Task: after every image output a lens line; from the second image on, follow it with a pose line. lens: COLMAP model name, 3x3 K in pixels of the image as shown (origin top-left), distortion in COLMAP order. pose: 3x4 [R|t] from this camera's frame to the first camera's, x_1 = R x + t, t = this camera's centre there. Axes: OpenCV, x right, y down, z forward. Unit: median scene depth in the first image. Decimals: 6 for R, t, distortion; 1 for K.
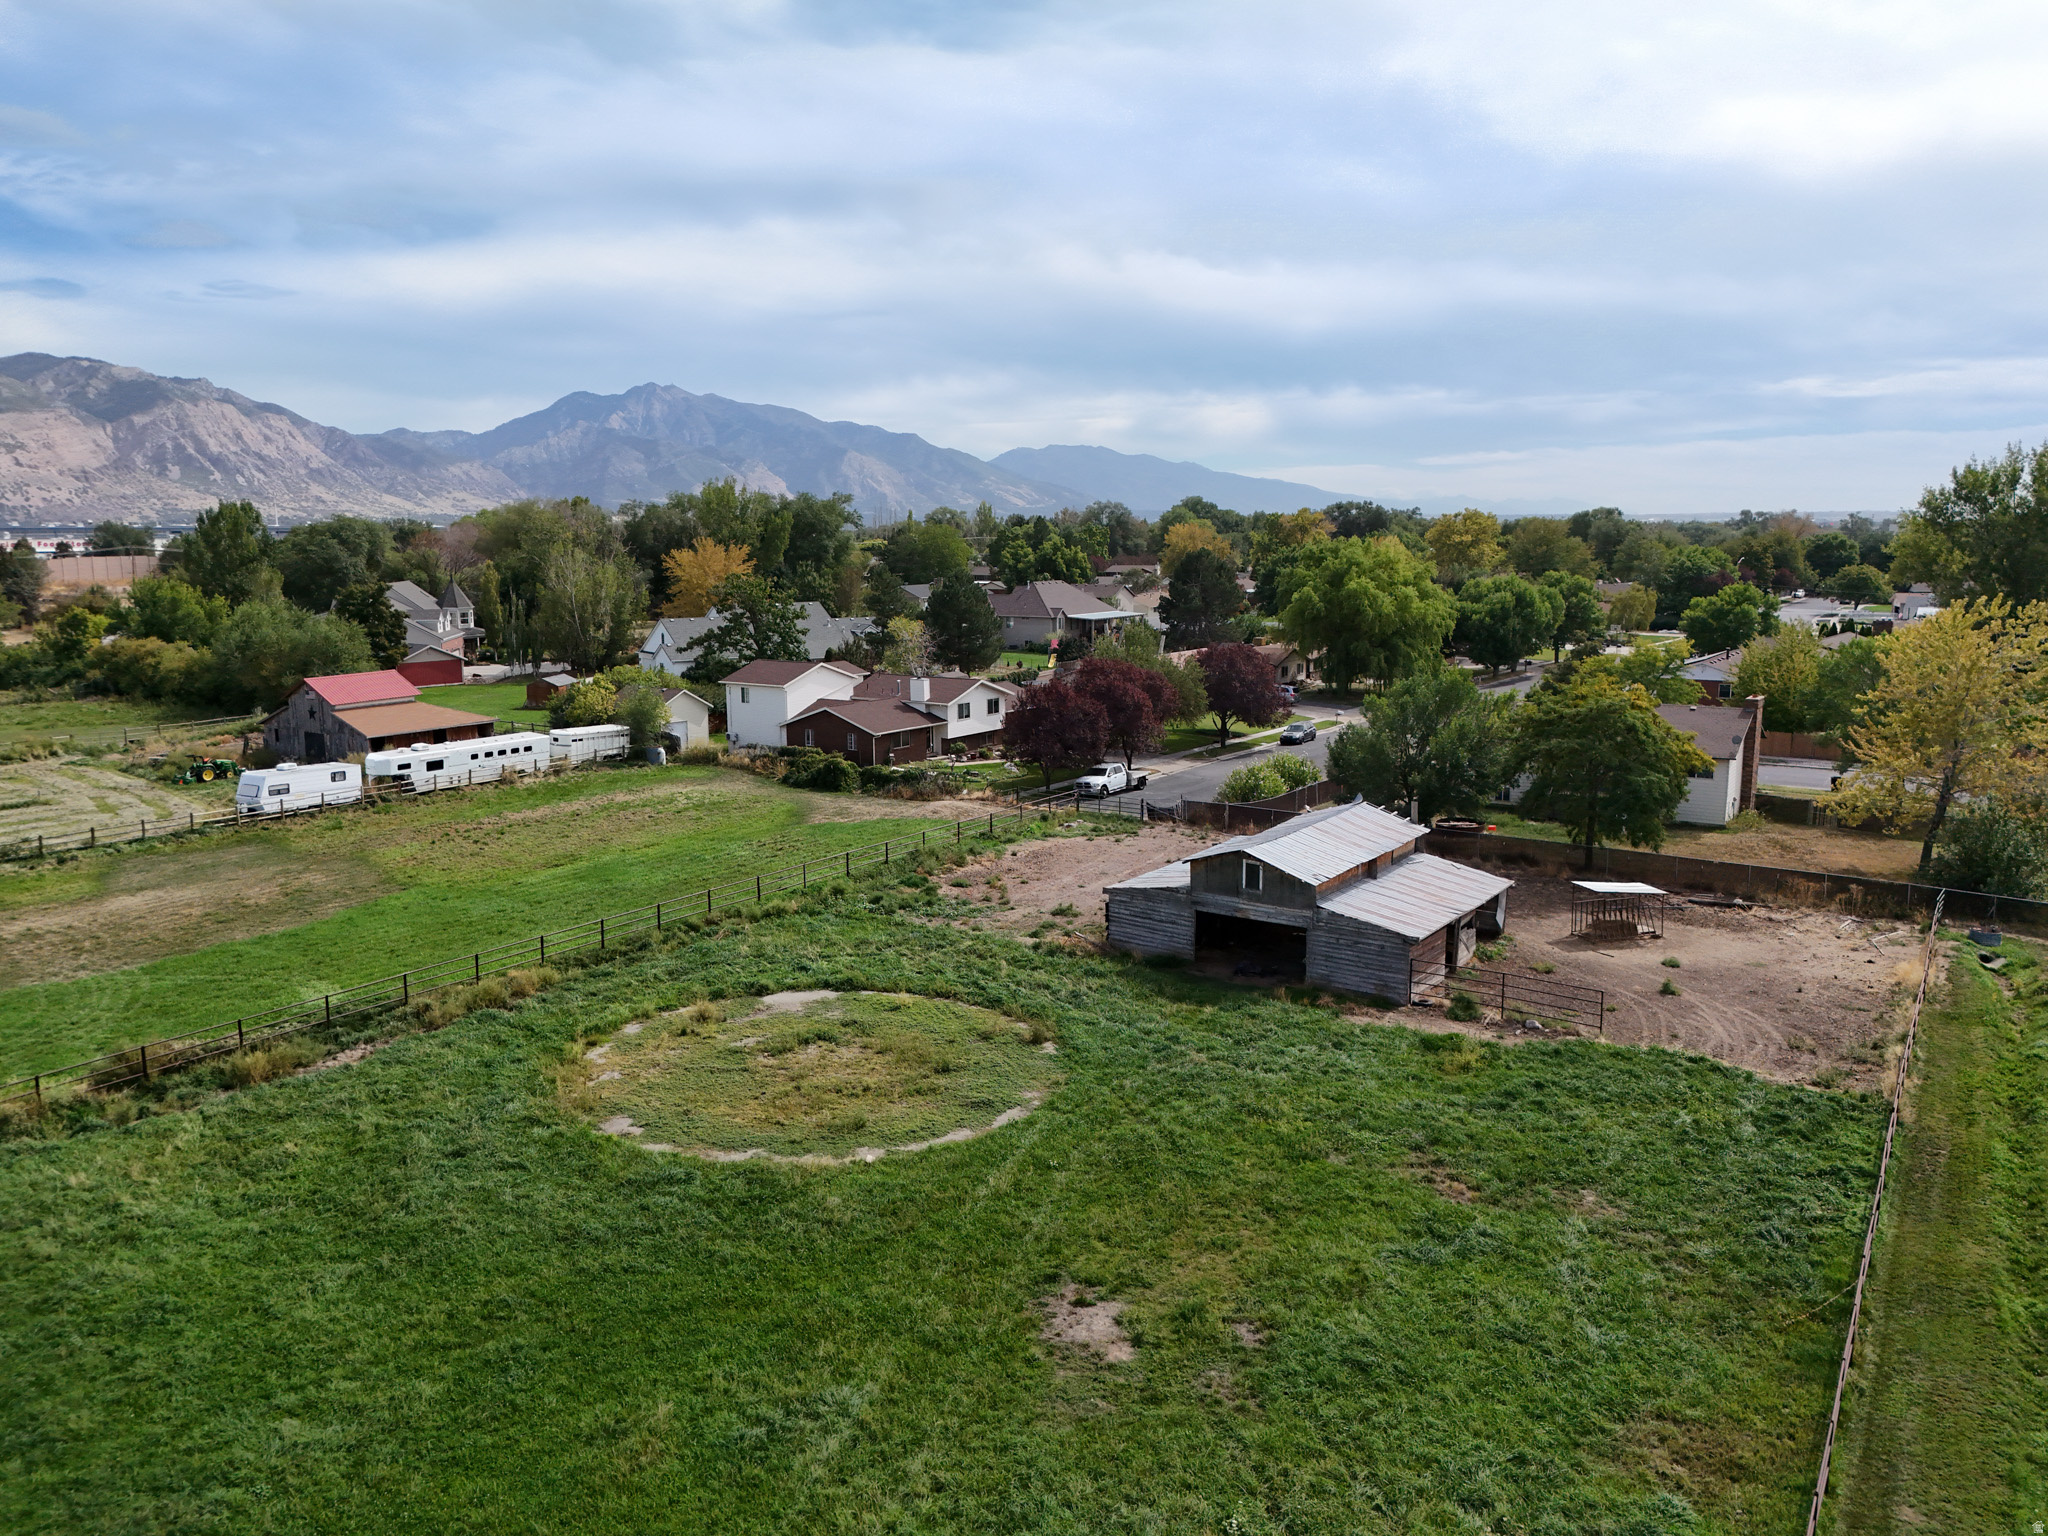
lens RADIAL K [[1510.2, 0, 1033.3], [0, 1510.2, 759.2], [0, 0, 1]] dist [0.066075, -0.057535]
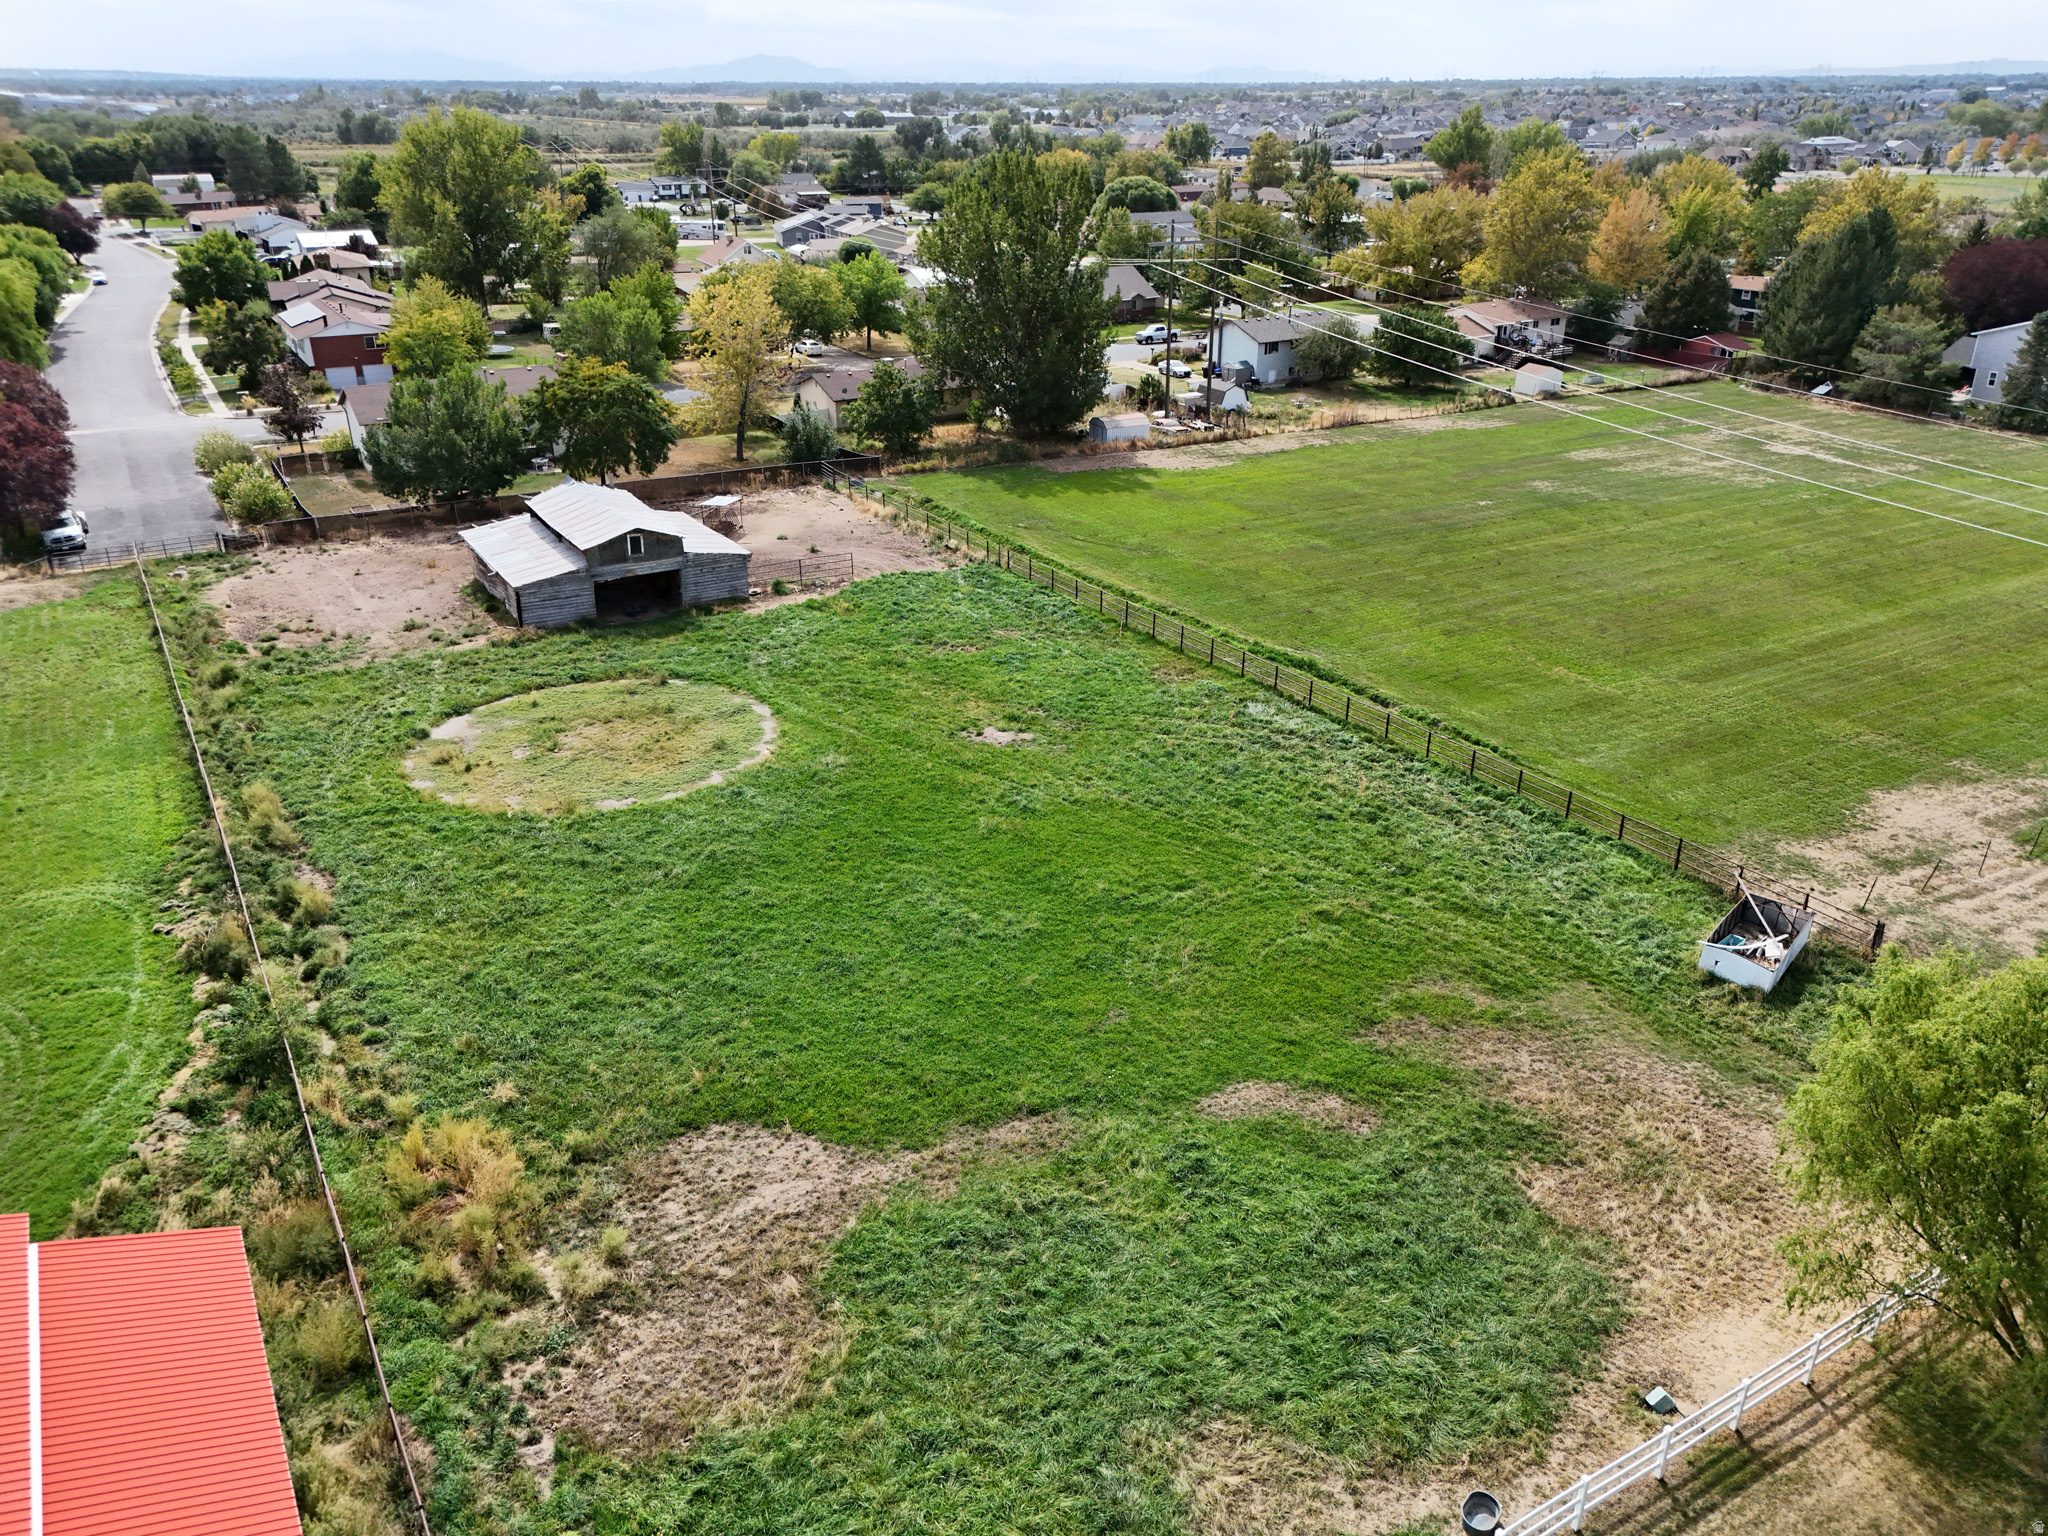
lens RADIAL K [[1510.2, 0, 1021.8], [0, 1510.2, 784.4], [0, 0, 1]] dist [0.066075, -0.057535]
pose [[0.426183, -0.374768, 0.823357, -0.613949], [0.136535, 0.926373, 0.350986, -0.105978], [-0.894274, -0.037167, 0.445974, 0.016819]]
